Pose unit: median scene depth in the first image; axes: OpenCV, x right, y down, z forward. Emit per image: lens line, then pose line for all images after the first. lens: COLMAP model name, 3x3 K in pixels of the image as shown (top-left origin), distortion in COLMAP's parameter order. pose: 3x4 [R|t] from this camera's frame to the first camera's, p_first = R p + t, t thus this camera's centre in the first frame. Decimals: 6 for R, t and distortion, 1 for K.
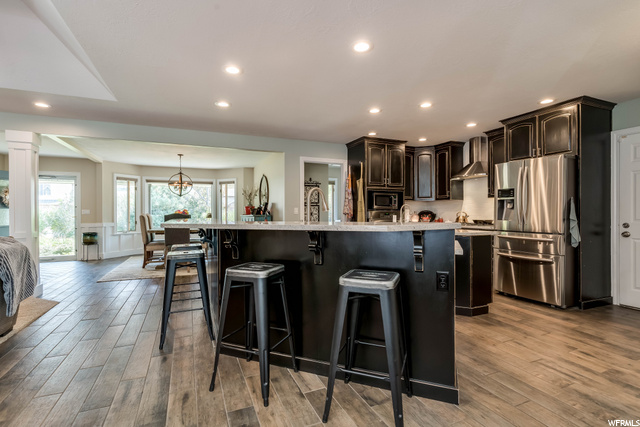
lens RADIAL K [[306.4, 0, 318.0], [0, 306.4, 213.4], [0, 0, 1]] dist [0.001924, 0.000106]
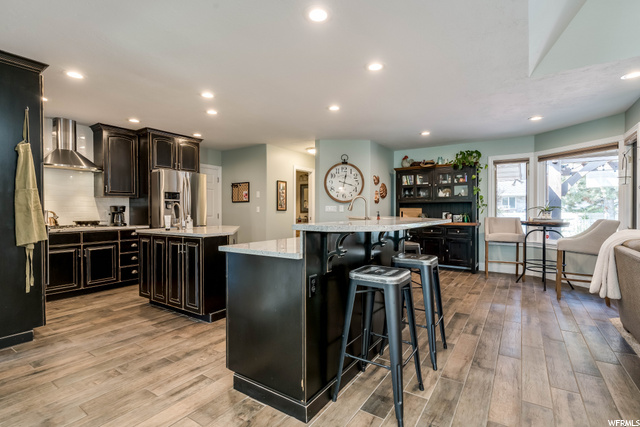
lens RADIAL K [[306.4, 0, 318.0], [0, 306.4, 213.4], [0, 0, 1]] dist [0.001924, 0.000106]
pose [[-0.546005, -0.004111, 0.837772, -0.383269], [0.006554, 0.999936, 0.009178, -0.001823], [-0.837756, 0.010502, -0.545944, 0.646518]]
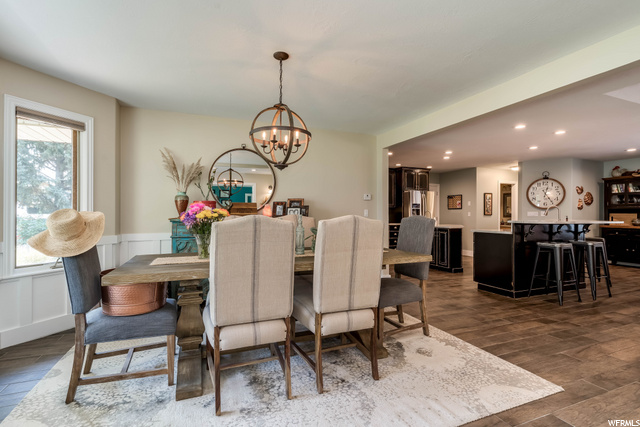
lens RADIAL K [[306.4, 0, 318.0], [0, 306.4, 213.4], [0, 0, 1]] dist [0.001924, 0.000106]
pose [[0.008934, 0.007141, 0.999935, -0.755375], [-0.000637, 0.999974, -0.007135, -0.000646], [-0.999960, -0.000574, 0.008938, 0.885676]]
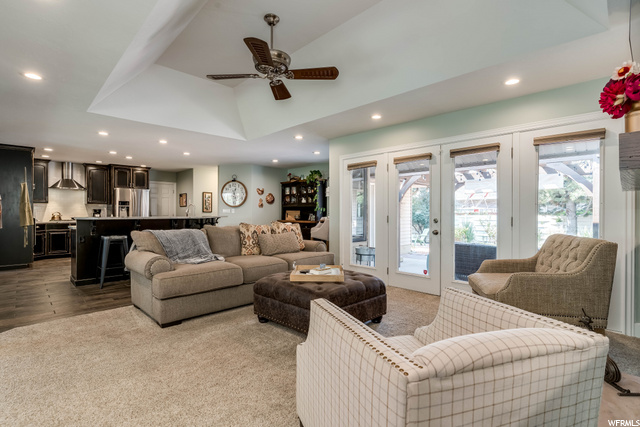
lens RADIAL K [[301.2, 0, 320.0], [0, 301.2, 213.5], [0, 0, 1]] dist [-0.002414, -0.000279]
pose [[-0.370288, -0.002162, 0.928914, -0.940307], [0.003323, 0.999988, 0.003652, -0.000060], [-0.928911, 0.004439, -0.370277, 0.297549]]
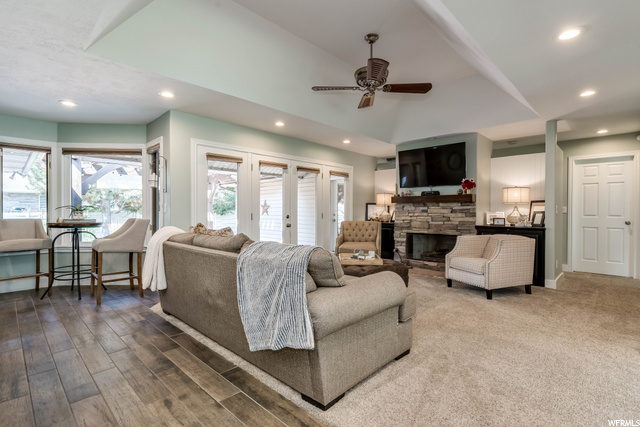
lens RADIAL K [[306.4, 0, 318.0], [0, 306.4, 213.4], [0, 0, 1]] dist [0.001924, 0.000106]
pose [[-0.921542, 0.004190, -0.388256, -0.302198], [-0.001380, 0.999900, 0.014068, -0.001336], [0.388276, 0.013500, -0.921444, 0.605903]]
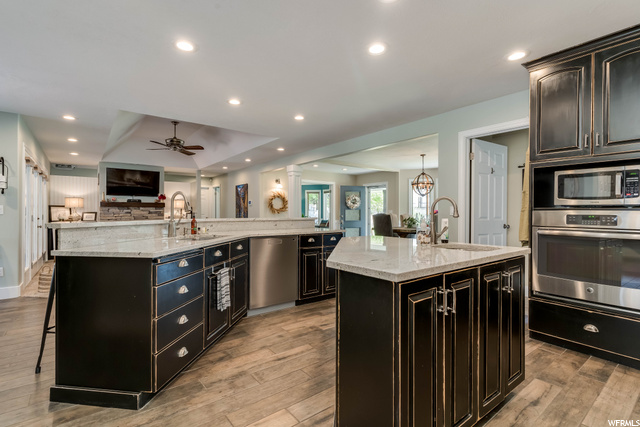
lens RADIAL K [[306.4, 0, 318.0], [0, 306.4, 213.4], [0, 0, 1]] dist [0.001924, 0.000106]
pose [[0.253971, 0.005211, -0.967198, 0.402084], [-0.005819, 0.999976, 0.003859, -0.002132], [0.967194, 0.004648, 0.253995, 0.385053]]
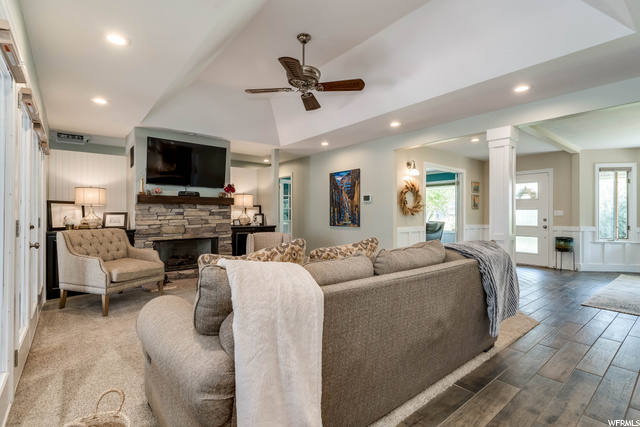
lens RADIAL K [[306.4, 0, 318.0], [0, 306.4, 213.4], [0, 0, 1]] dist [0.001924, 0.000106]
pose [[0.279335, 0.001786, -0.960192, -0.116124], [-0.006733, 0.999977, -0.000098, 0.000903], [0.960170, 0.006492, 0.279341, 0.106177]]
